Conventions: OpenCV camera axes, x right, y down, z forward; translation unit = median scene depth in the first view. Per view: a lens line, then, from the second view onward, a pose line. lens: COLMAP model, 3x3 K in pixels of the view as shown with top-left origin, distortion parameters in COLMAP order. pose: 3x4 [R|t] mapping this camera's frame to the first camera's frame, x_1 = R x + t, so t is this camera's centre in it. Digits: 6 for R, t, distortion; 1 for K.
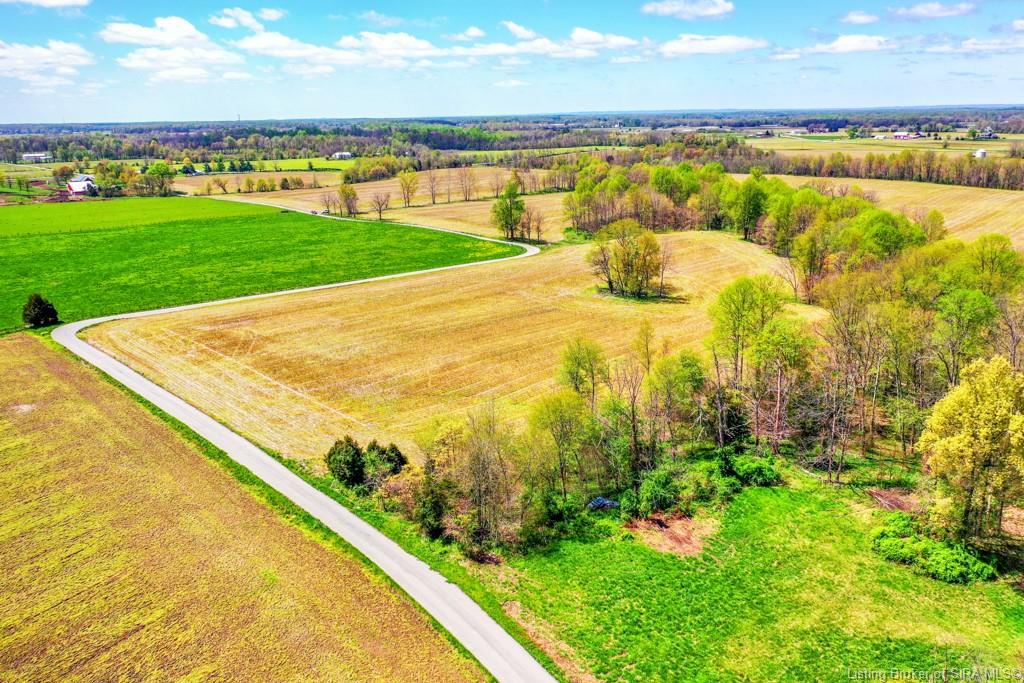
lens RADIAL K [[806.0, 0, 516.4], [0, 806.0, 324.4], [0, 0, 1]] dist [-0.001831, -0.000090]
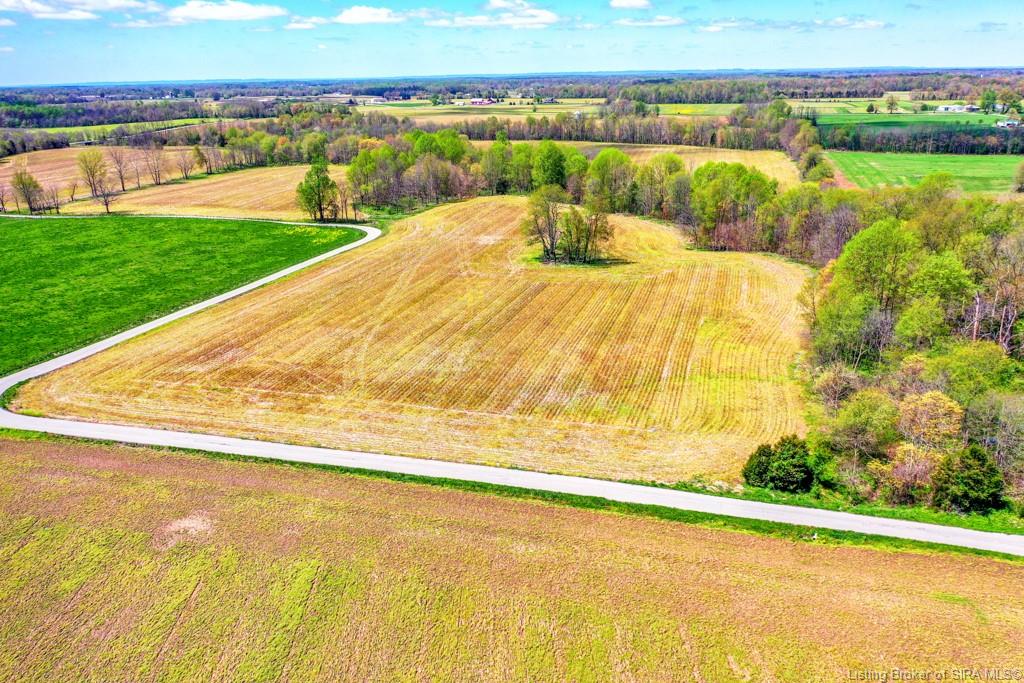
lens RADIAL K [[806.0, 0, 516.4], [0, 806.0, 324.4], [0, 0, 1]] dist [-0.001831, -0.000090]
pose [[0.850993, -0.154276, 0.502006, -0.535630], [0.136697, 0.988000, 0.071903, -0.051365], [-0.507075, 0.007434, 0.861870, 0.239857]]
